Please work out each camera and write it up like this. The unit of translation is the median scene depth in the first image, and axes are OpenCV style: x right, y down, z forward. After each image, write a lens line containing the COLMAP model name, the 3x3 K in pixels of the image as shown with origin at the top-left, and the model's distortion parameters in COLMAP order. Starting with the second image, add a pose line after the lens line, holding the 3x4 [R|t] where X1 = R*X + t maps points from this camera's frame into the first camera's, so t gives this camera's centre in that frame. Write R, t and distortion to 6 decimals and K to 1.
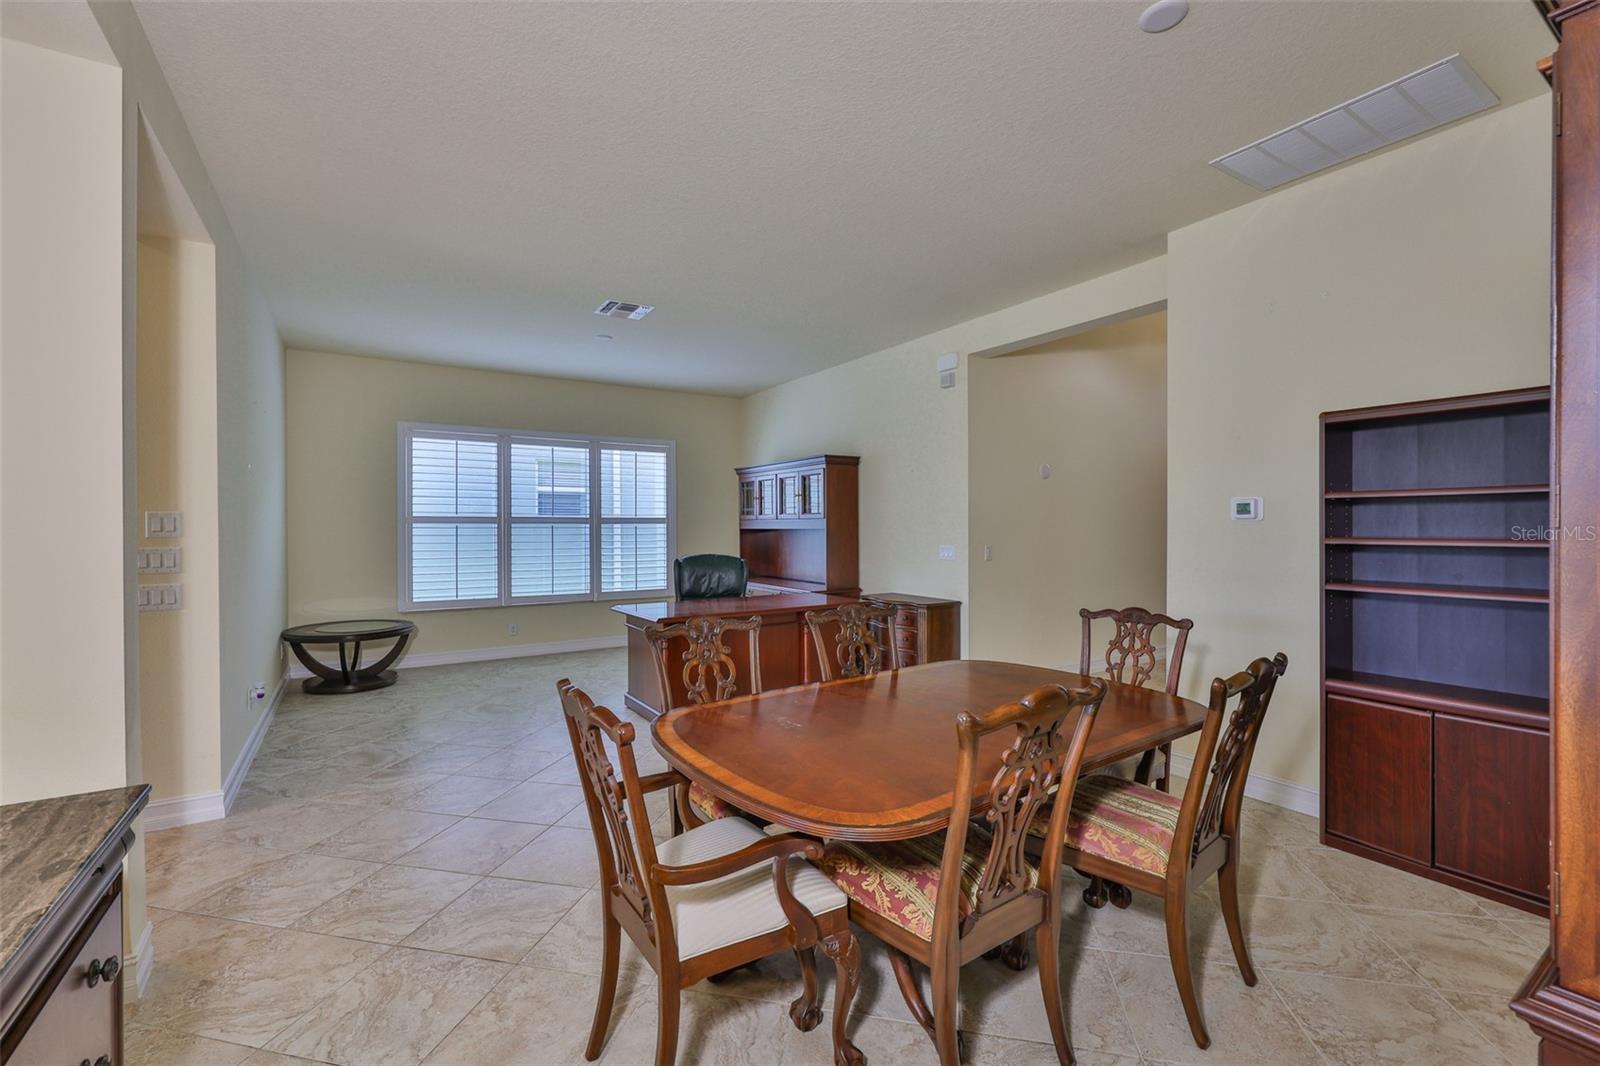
lens RADIAL K [[687.7, 0, 801.9], [0, 687.7, 525.9], [0, 0, 1]] dist [-0.008165, -0.000239]
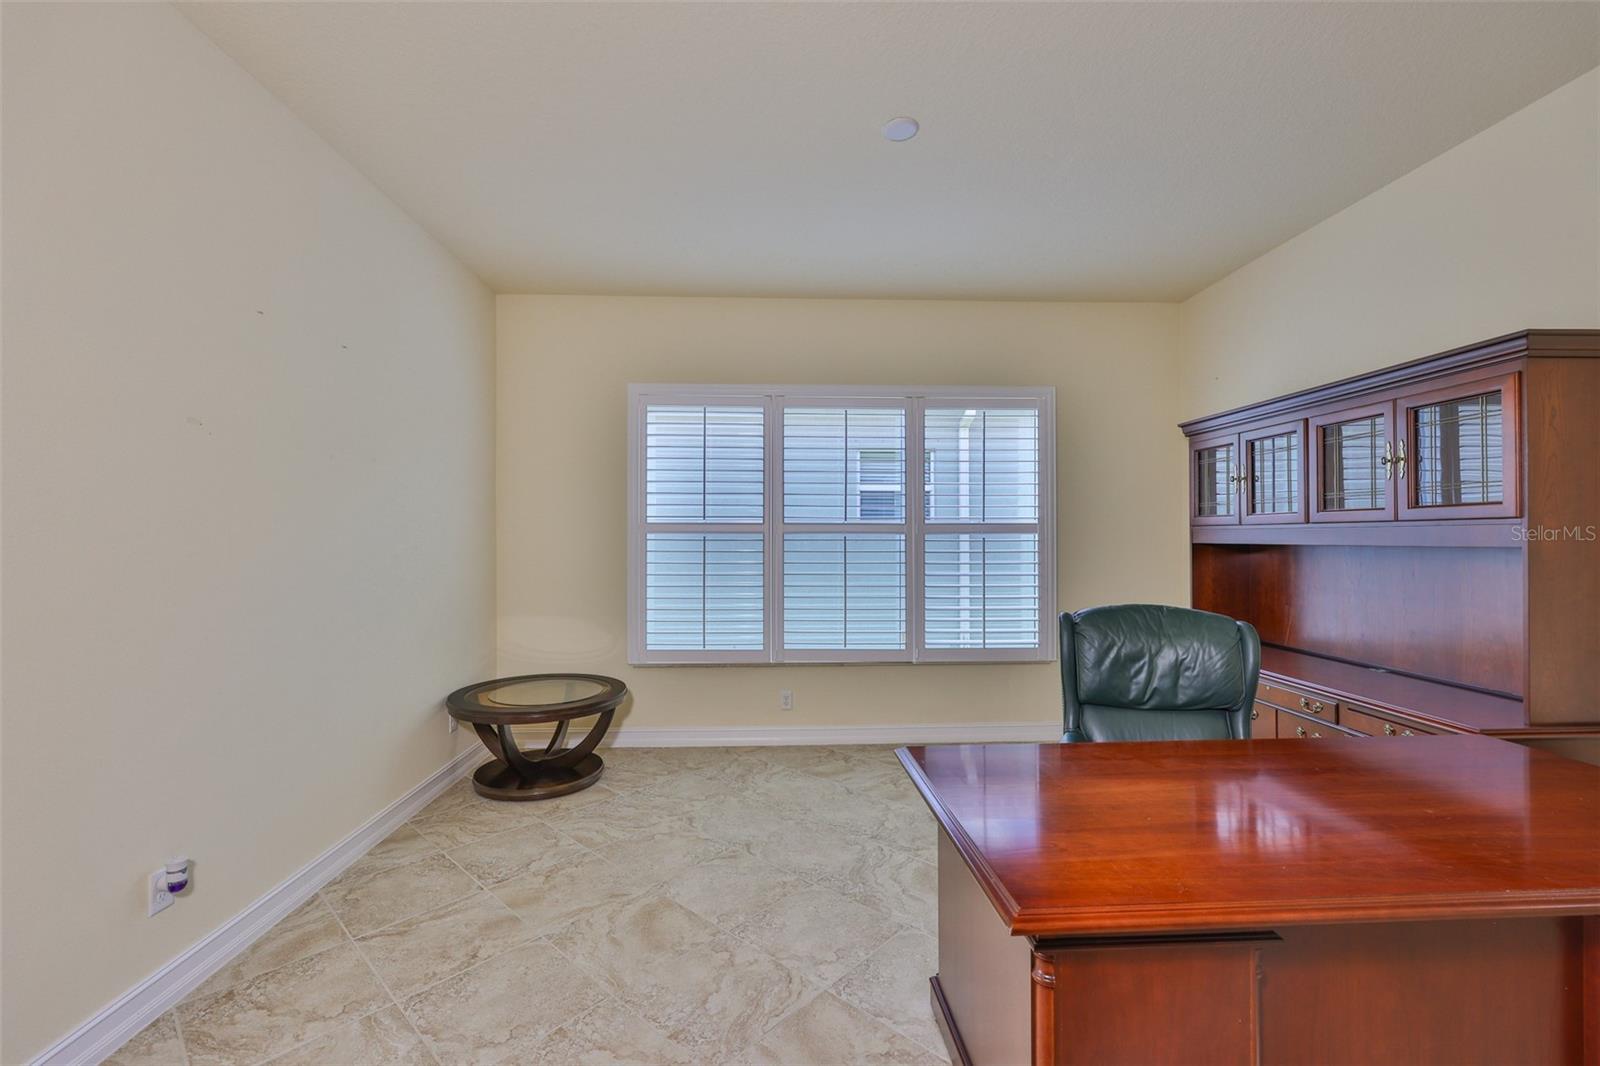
lens RADIAL K [[687.7, 0, 802.1], [0, 687.7, 528.3], [0, 0, 1]] dist [-0.008165, -0.000239]
pose [[0.867469, -0.004211, -0.497474, -0.096636], [-0.001960, 0.999927, -0.011883, -0.000723], [0.497488, 0.011283, 0.867397, 0.468996]]
